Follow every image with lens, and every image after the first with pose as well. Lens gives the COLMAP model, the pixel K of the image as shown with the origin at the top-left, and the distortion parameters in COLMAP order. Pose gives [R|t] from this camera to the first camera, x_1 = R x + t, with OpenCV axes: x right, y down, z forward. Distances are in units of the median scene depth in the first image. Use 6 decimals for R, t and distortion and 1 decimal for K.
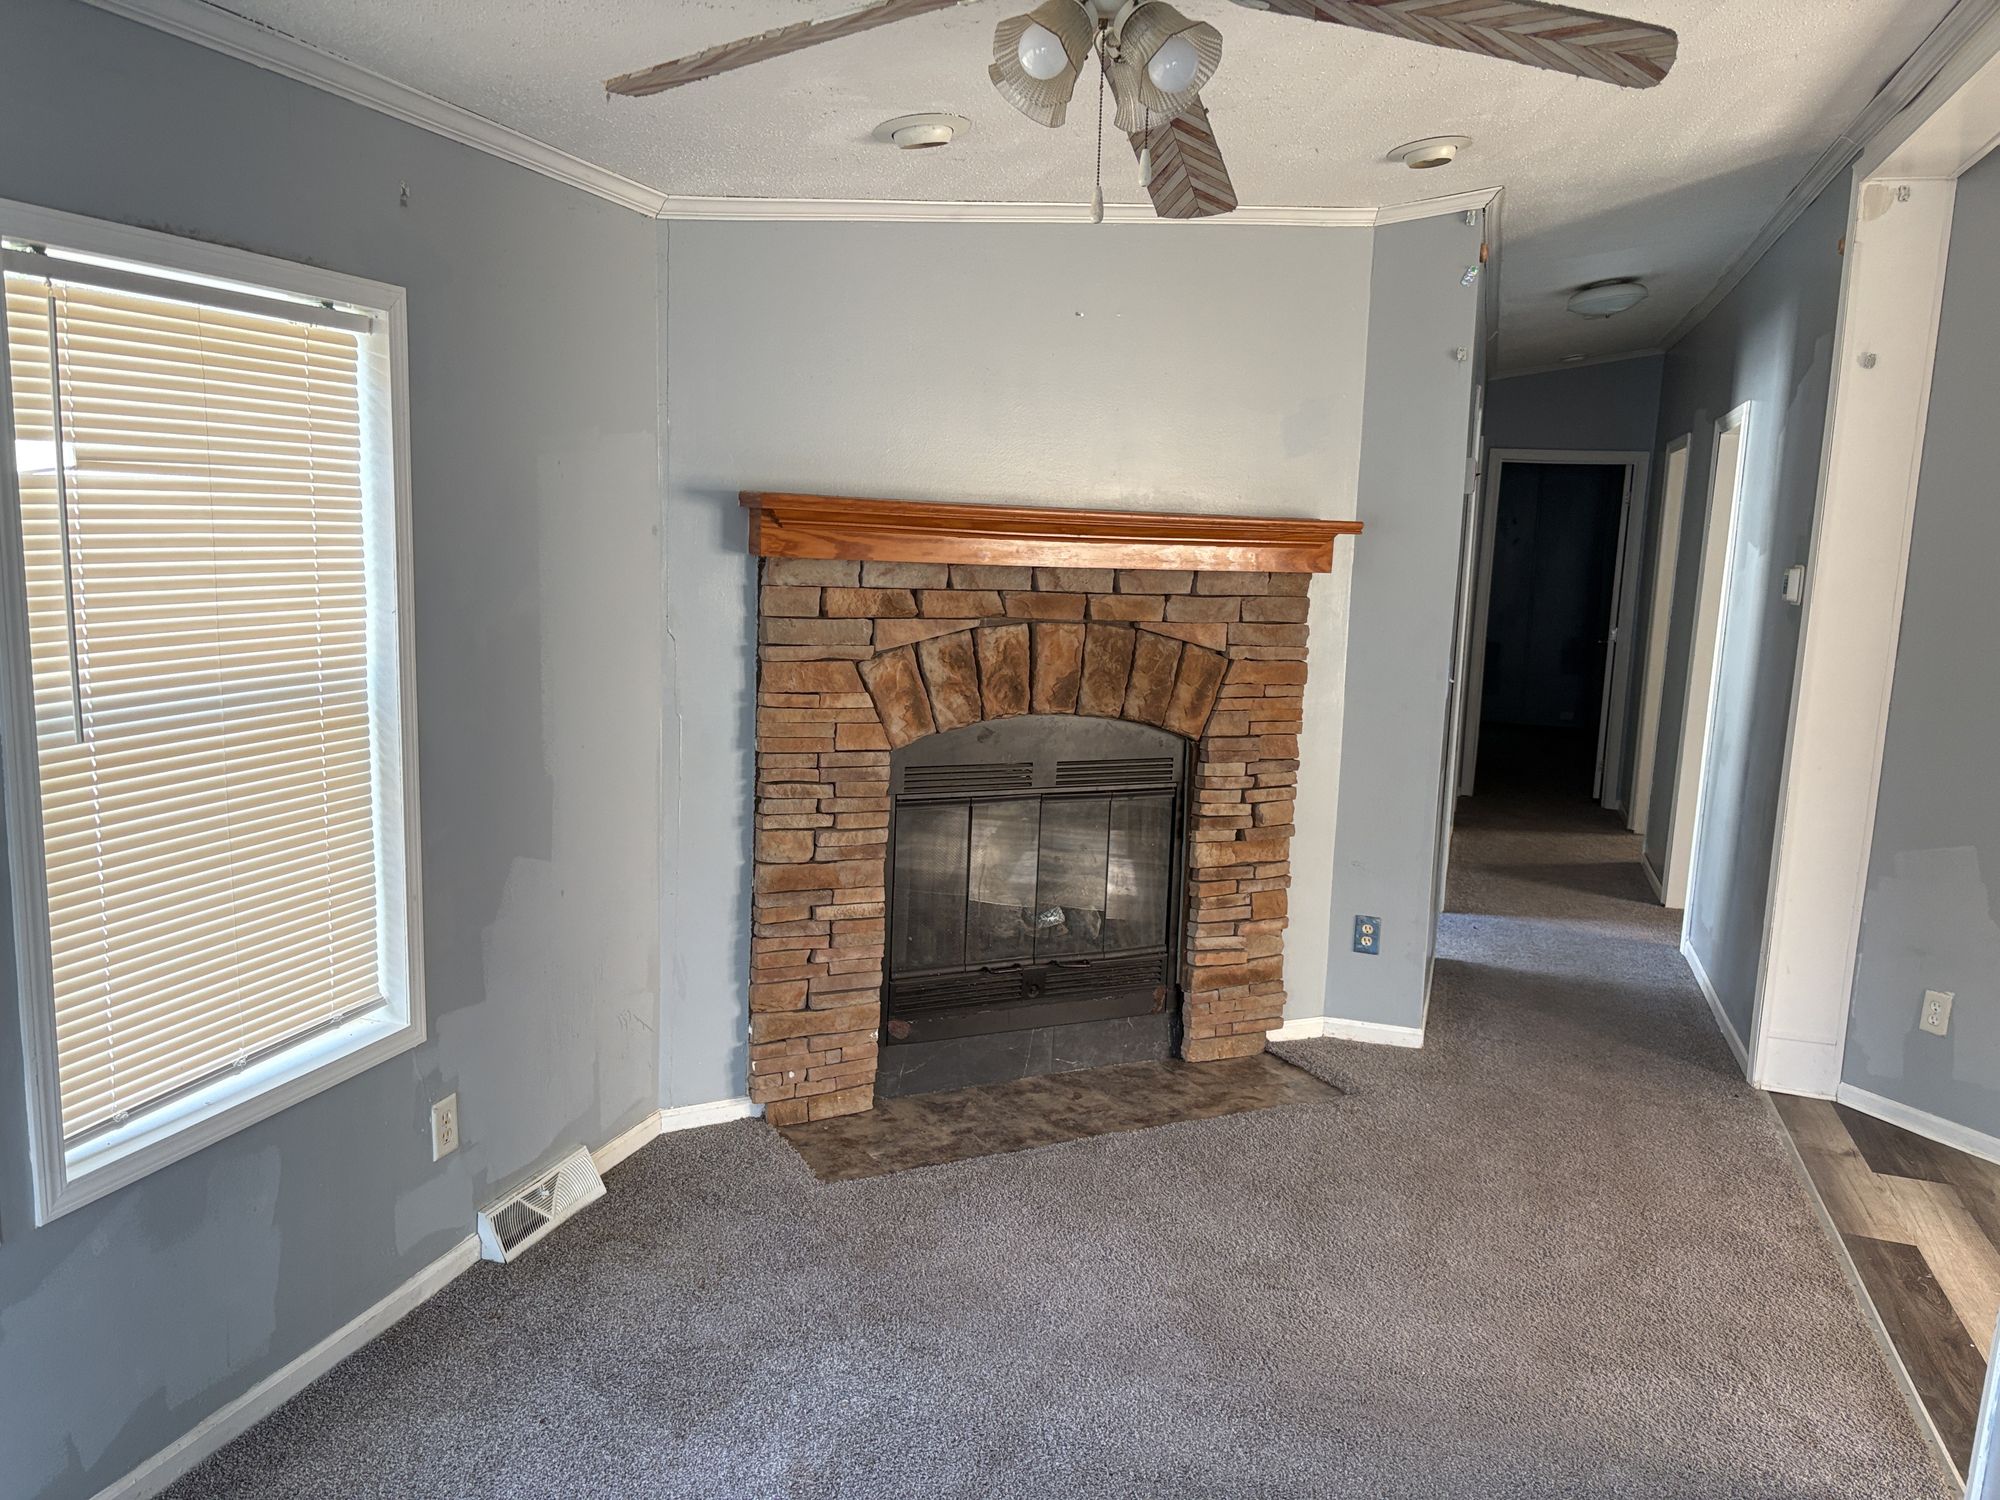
lens RADIAL K [[1488.2, 0, 1000.1], [0, 1488.2, 752.7], [0, 0, 1]] dist [0.008411, -0.028534]
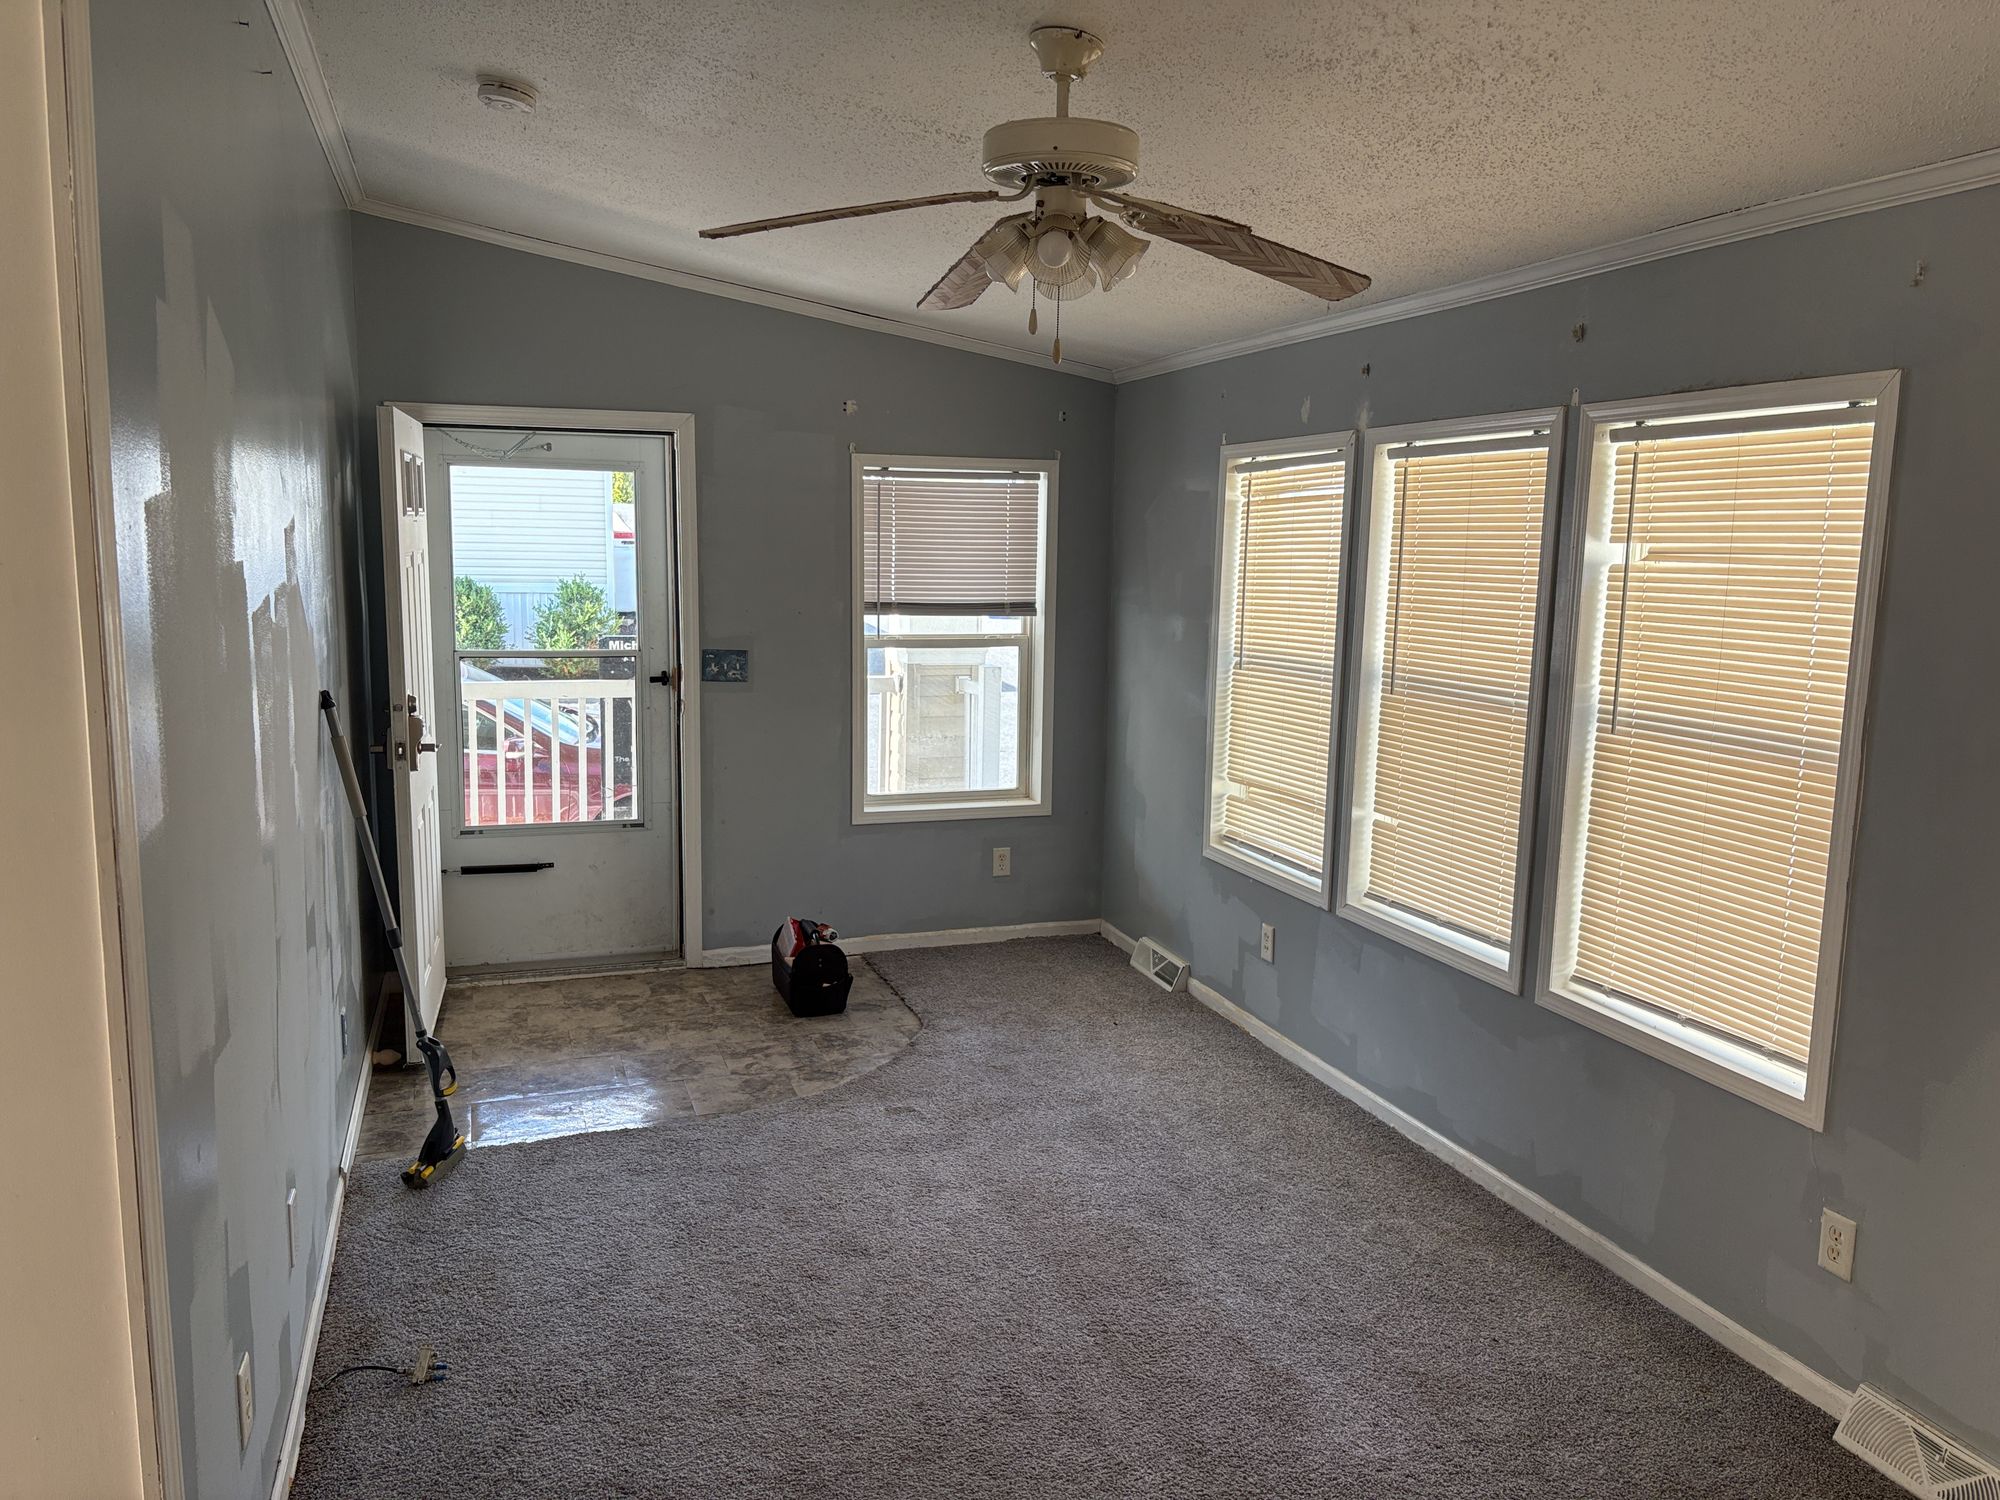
lens RADIAL K [[1488.2, 0, 998.6], [0, 1488.2, 752.6], [0, 0, 1]] dist [0.008411, -0.028534]
pose [[-0.801631, 0.034065, -0.596847, 0.707671], [-0.141119, 0.959378, 0.244294, -0.236863], [0.580924, 0.280060, -0.764260, 1.551555]]
